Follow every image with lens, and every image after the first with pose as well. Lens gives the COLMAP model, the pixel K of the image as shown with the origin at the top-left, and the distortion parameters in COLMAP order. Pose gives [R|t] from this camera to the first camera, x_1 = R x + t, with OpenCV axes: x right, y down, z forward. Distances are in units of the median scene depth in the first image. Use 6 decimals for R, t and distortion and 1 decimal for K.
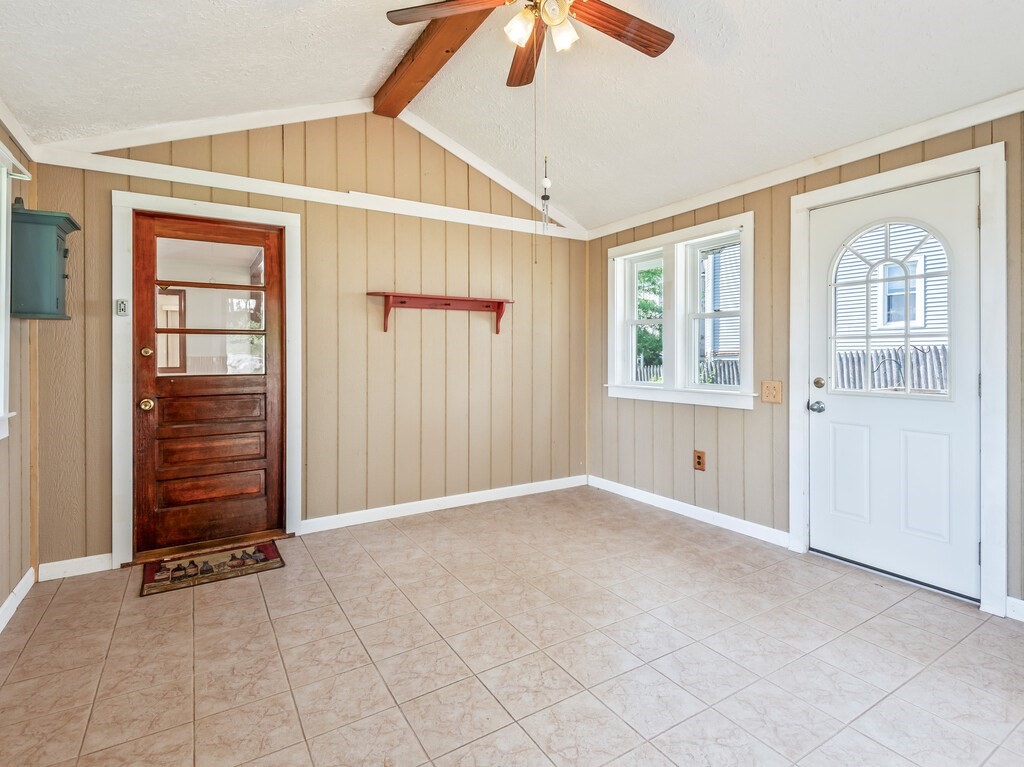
lens RADIAL K [[519.9, 0, 512.8], [0, 519.9, 354.9], [0, 0, 1]] dist [0.036890, -0.017243]
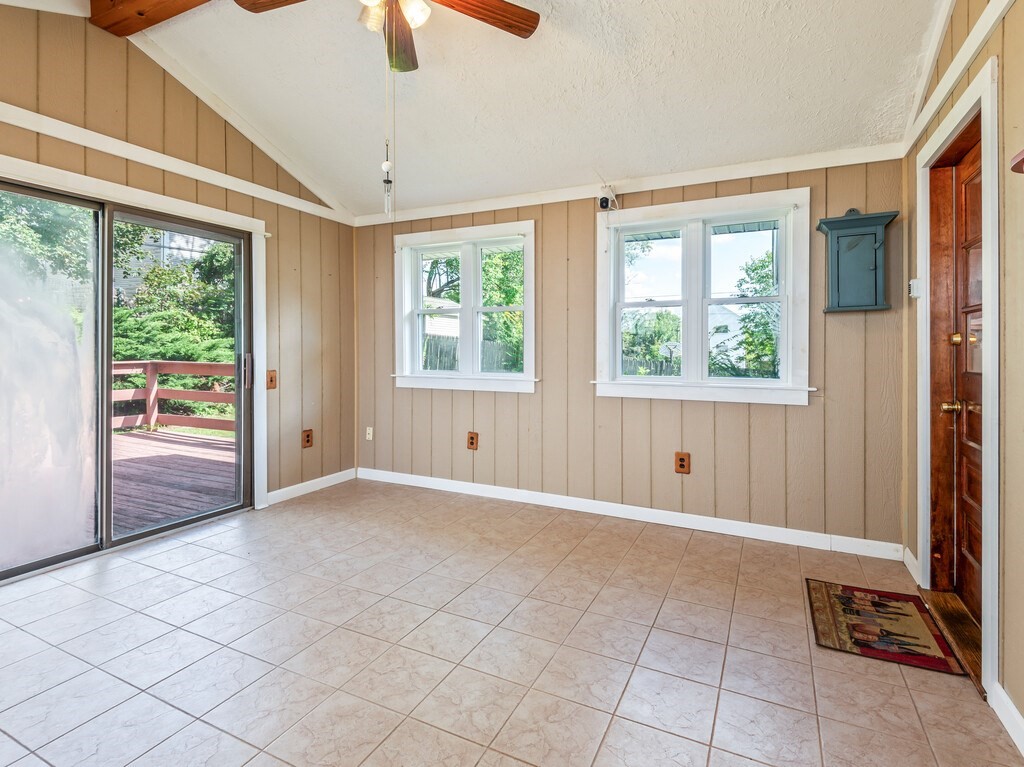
lens RADIAL K [[519.9, 0, 520.3], [0, 519.9, 351.4], [0, 0, 1]] dist [0.036890, -0.017243]
pose [[-0.837810, 0.005808, -0.545931, 0.284678], [-0.001561, 0.999914, 0.013033, 0.005851], [0.545960, 0.011771, -0.837729, 1.426665]]
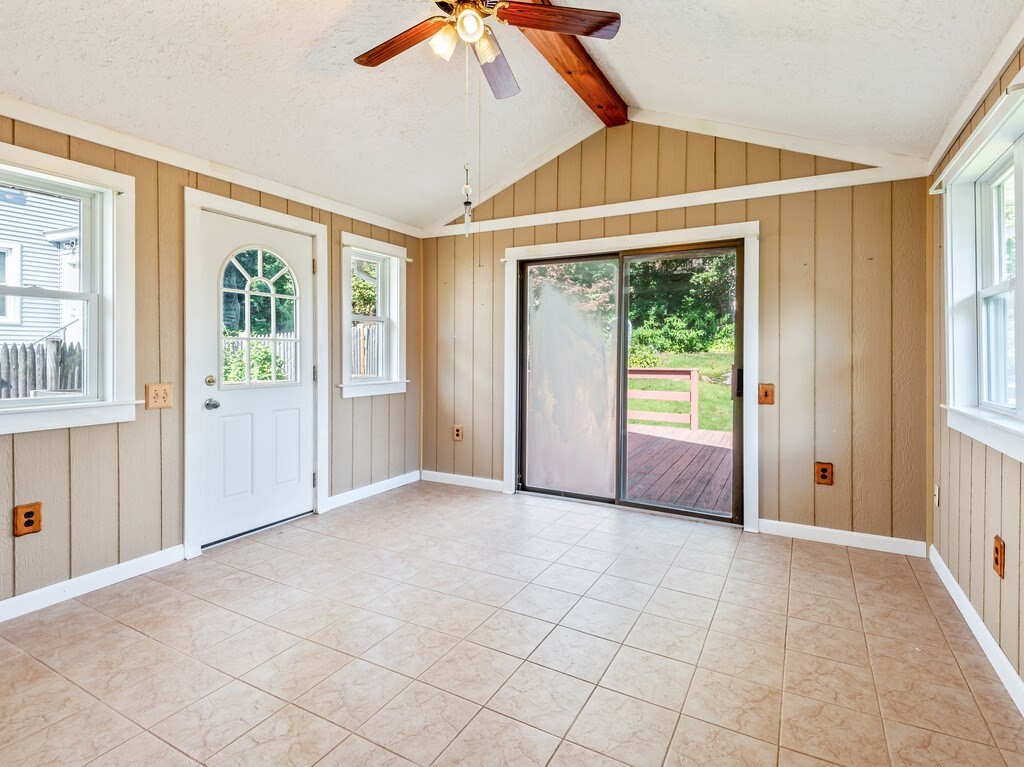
lens RADIAL K [[519.9, 0, 537.5], [0, 519.9, 354.1], [0, 0, 1]] dist [0.036890, -0.017243]
pose [[-0.512830, 0.002901, 0.858485, -0.666981], [0.003371, 0.999993, -0.001365, 0.004827], [-0.858483, 0.002194, -0.512837, 1.032136]]
